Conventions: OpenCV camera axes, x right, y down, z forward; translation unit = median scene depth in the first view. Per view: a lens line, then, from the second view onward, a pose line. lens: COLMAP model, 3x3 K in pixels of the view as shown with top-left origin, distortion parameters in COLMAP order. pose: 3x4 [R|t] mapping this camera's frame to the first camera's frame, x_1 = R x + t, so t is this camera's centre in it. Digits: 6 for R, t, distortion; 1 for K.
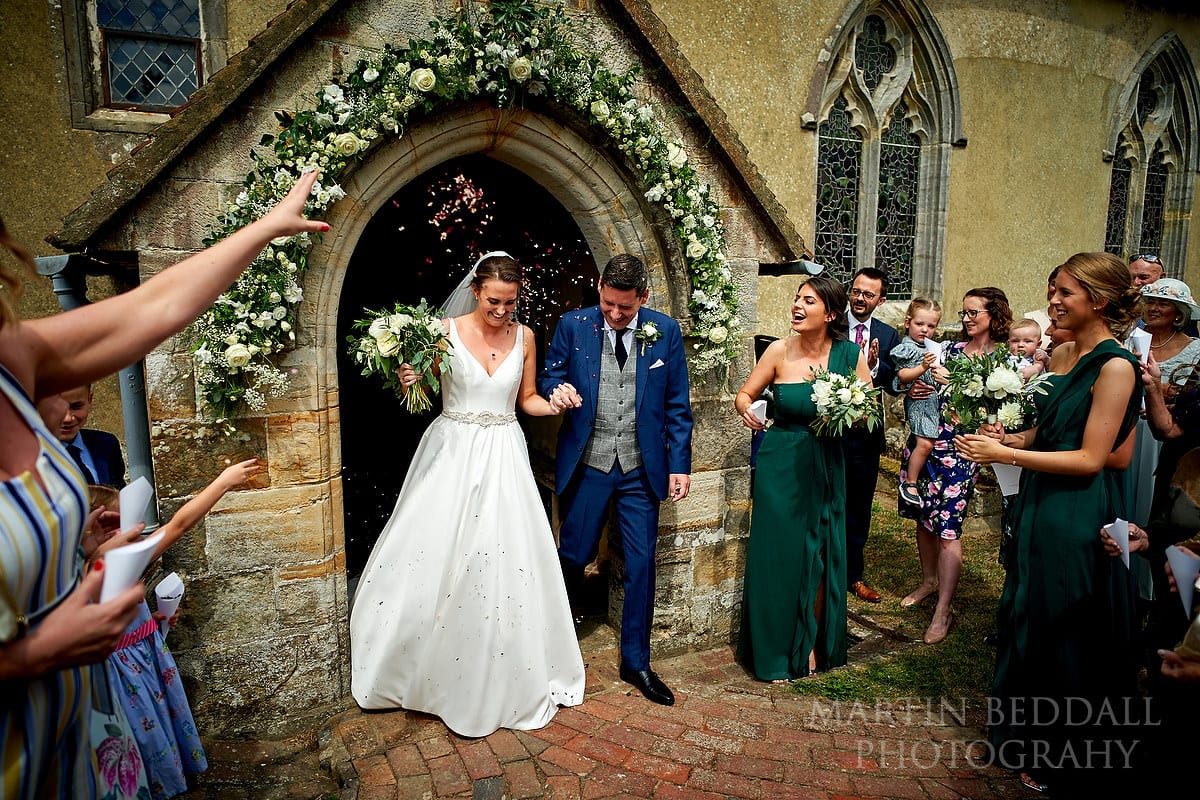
lens RADIAL K [[814.5, 0, 625.8], [0, 814.5, 400.9], [0, 0, 1]] dist [-0.033174, 0.029502]
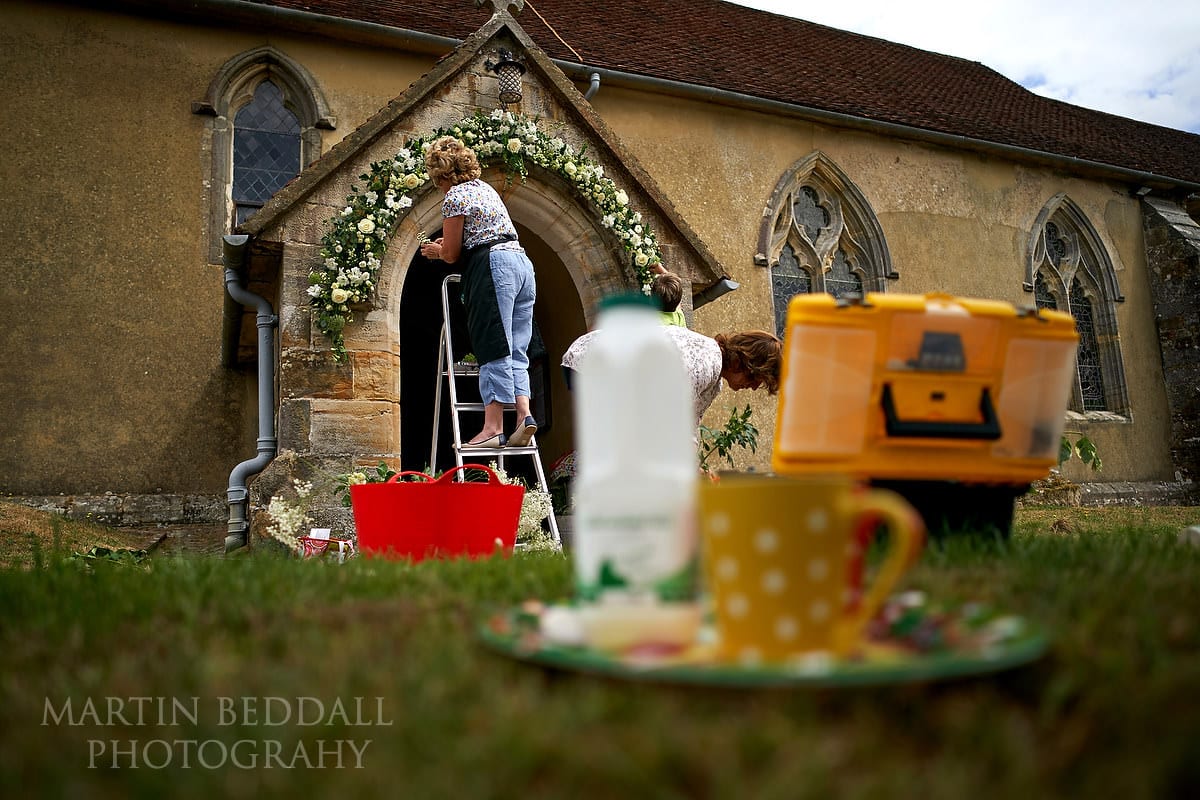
lens RADIAL K [[814.5, 0, 625.8], [0, 814.5, 400.9], [0, 0, 1]] dist [-0.033174, 0.029502]
pose [[0.997336, -0.066261, -0.030502, 0.040689], [0.054518, 0.954916, -0.291826, 0.223600], [0.048464, 0.289386, 0.955985, -0.155486]]
